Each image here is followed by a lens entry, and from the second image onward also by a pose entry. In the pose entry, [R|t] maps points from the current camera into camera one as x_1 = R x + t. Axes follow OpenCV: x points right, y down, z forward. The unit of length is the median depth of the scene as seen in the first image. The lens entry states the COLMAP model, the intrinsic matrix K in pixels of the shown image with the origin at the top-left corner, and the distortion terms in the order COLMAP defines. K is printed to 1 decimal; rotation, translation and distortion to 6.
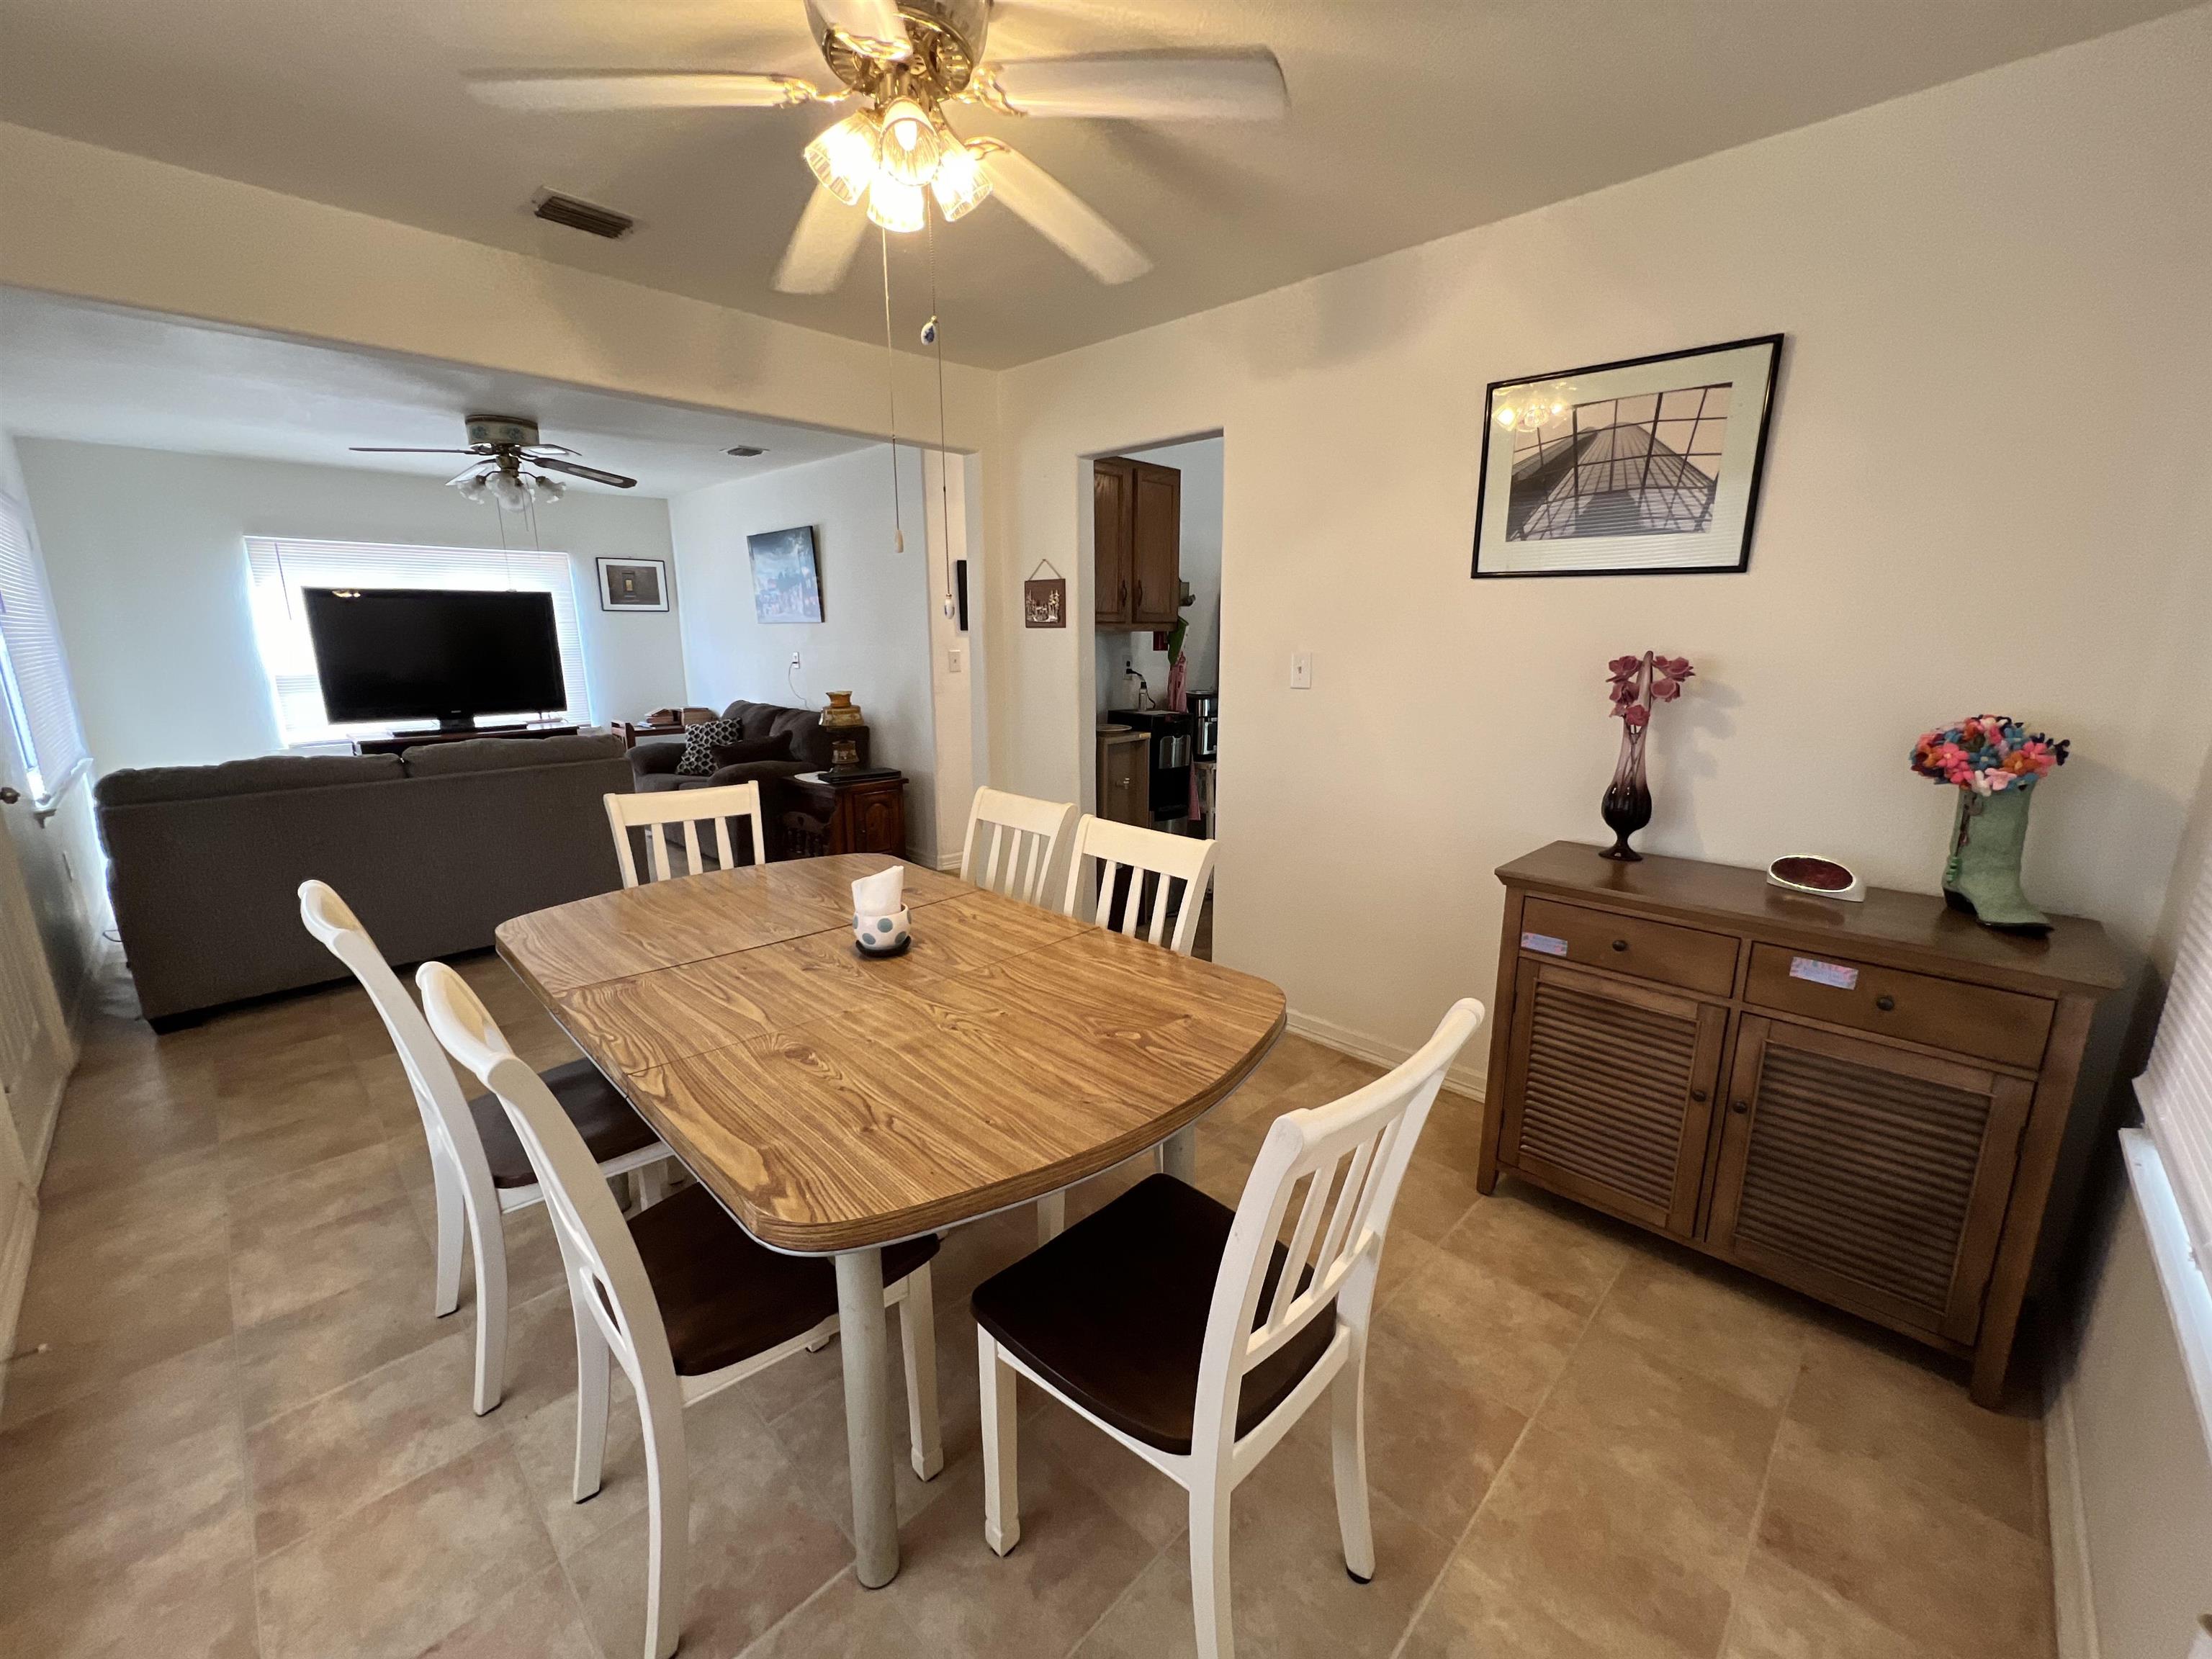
lens RADIAL K [[884.9, 0, 1098.0], [0, 884.9, 827.1], [0, 0, 1]] dist [0.000546, 0.000820]
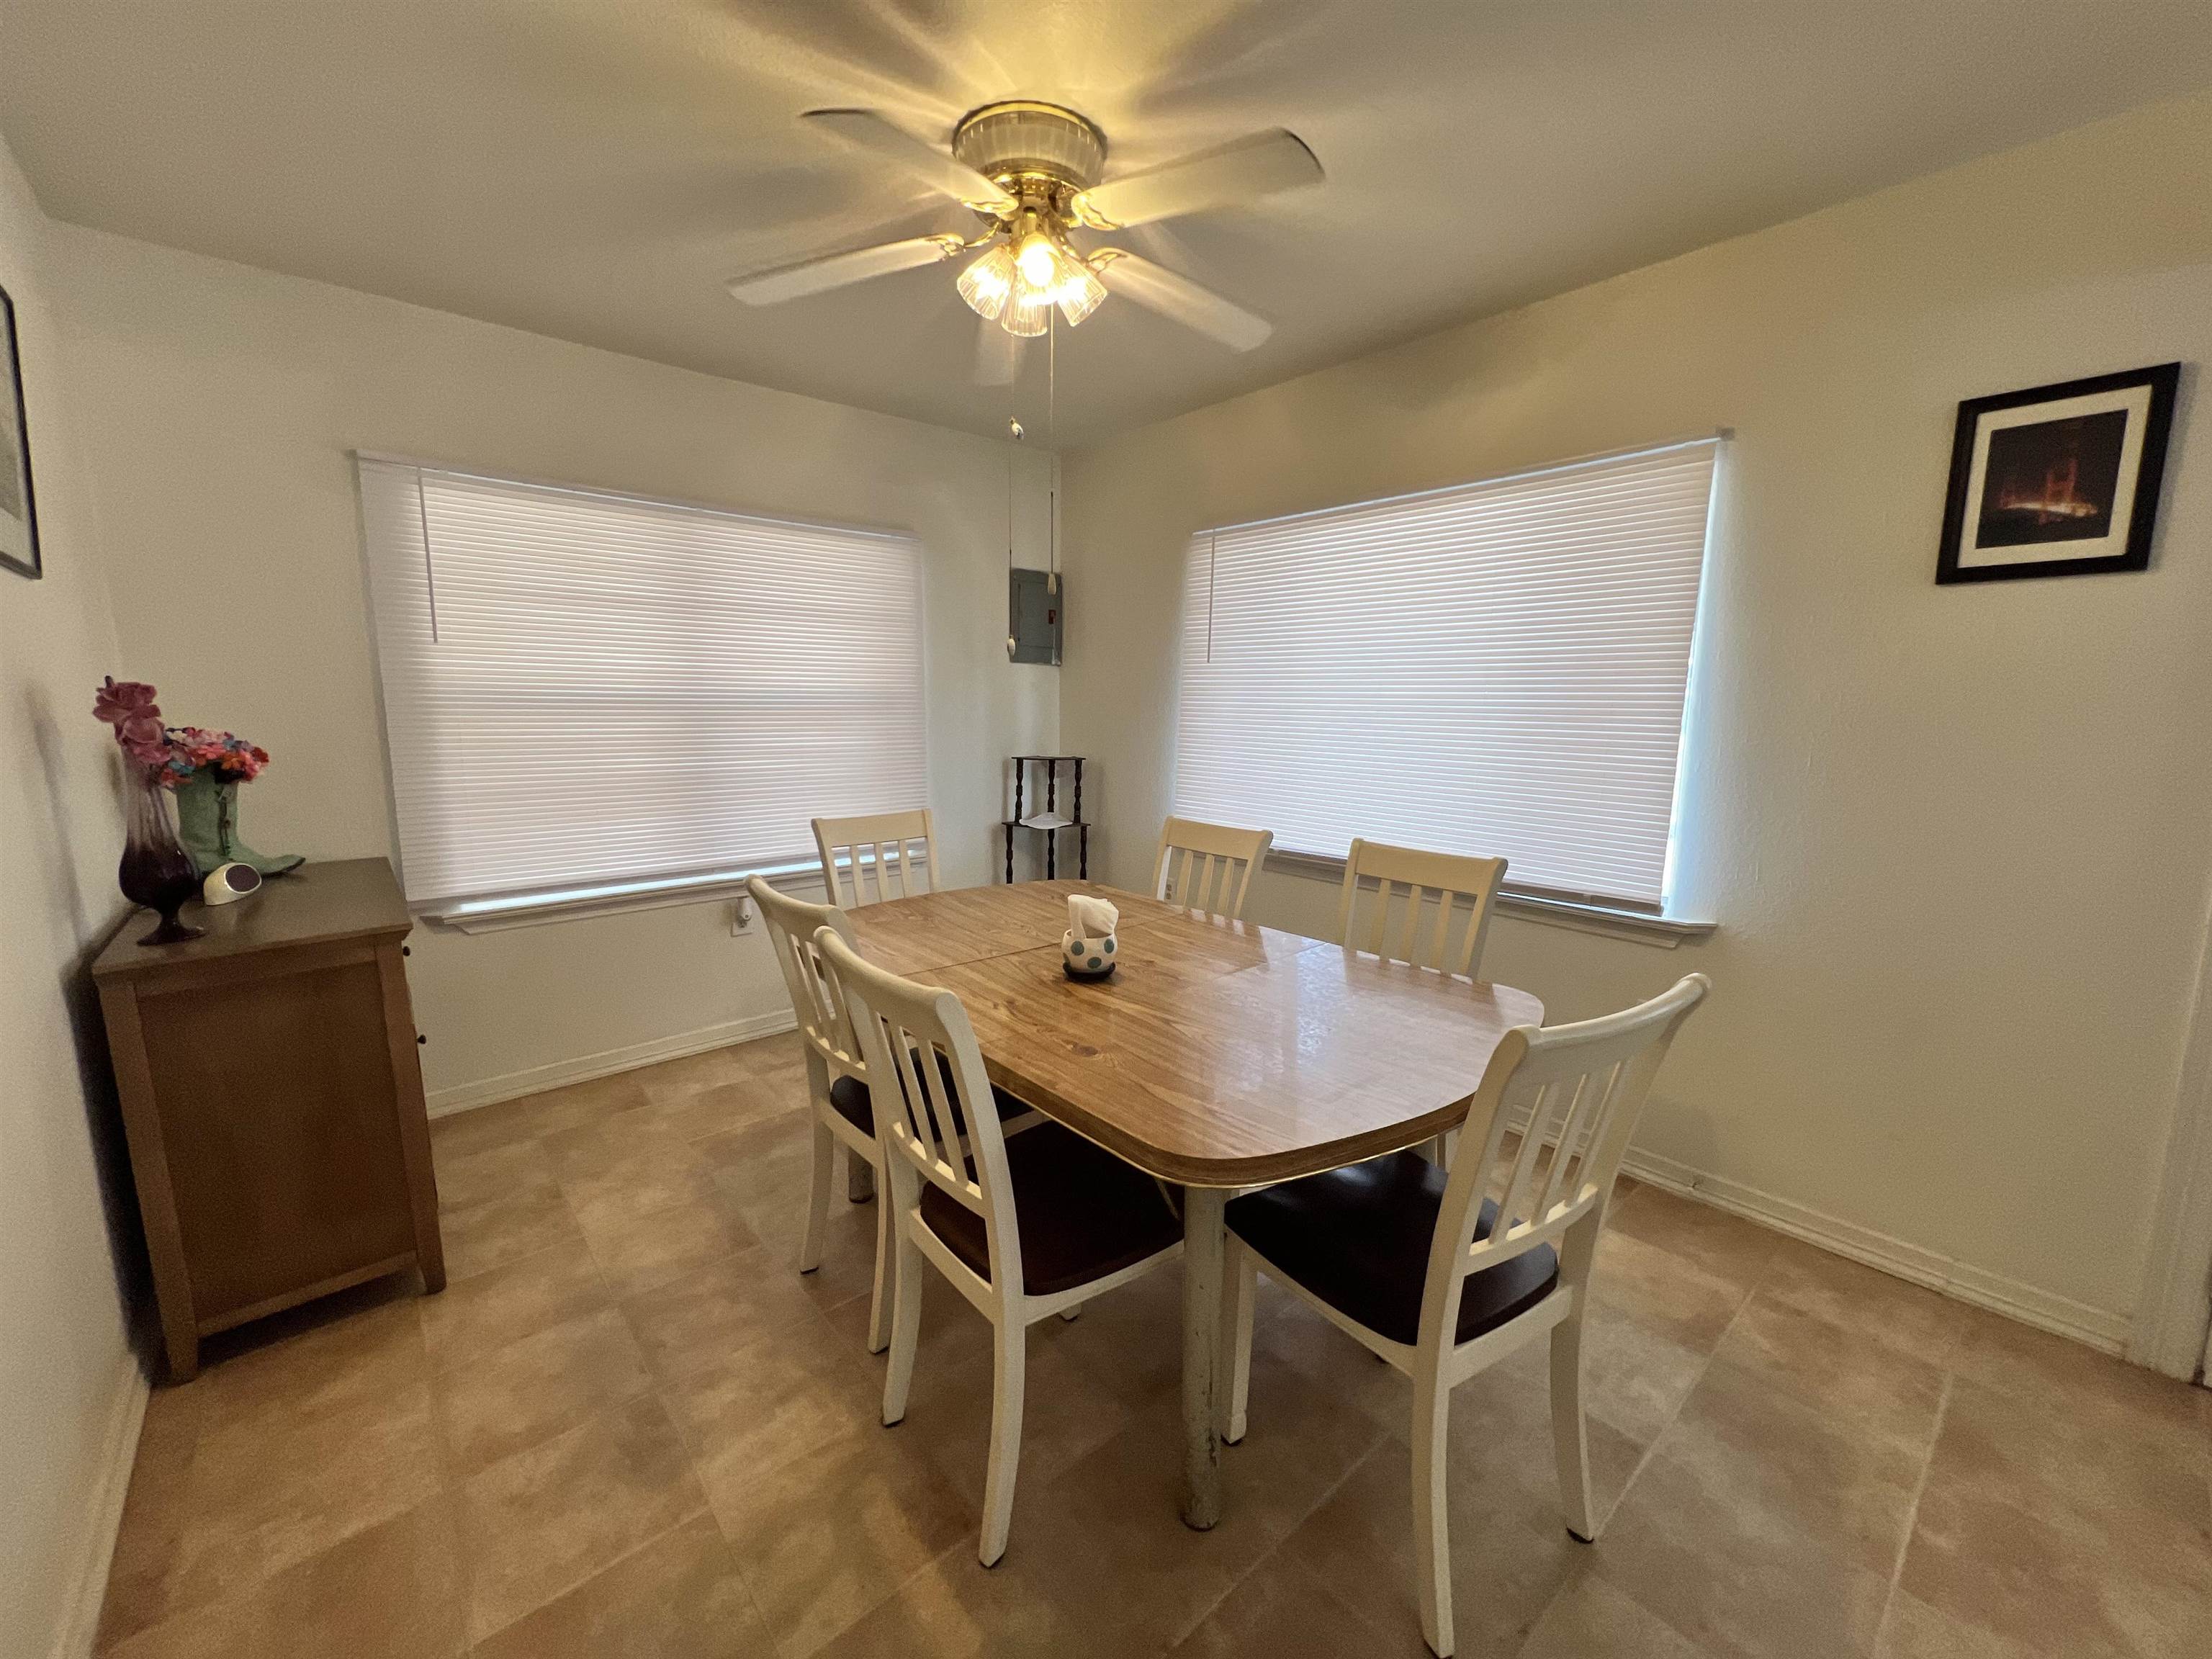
lens RADIAL K [[884.9, 0, 1105.2], [0, 884.9, 818.6], [0, 0, 1]] dist [0.000546, 0.000820]
pose [[-0.997476, -0.015245, 0.069342, -0.281383], [0.010579, 0.933861, 0.357479, -0.337640], [-0.070205, 0.357310, -0.931344, 1.614236]]
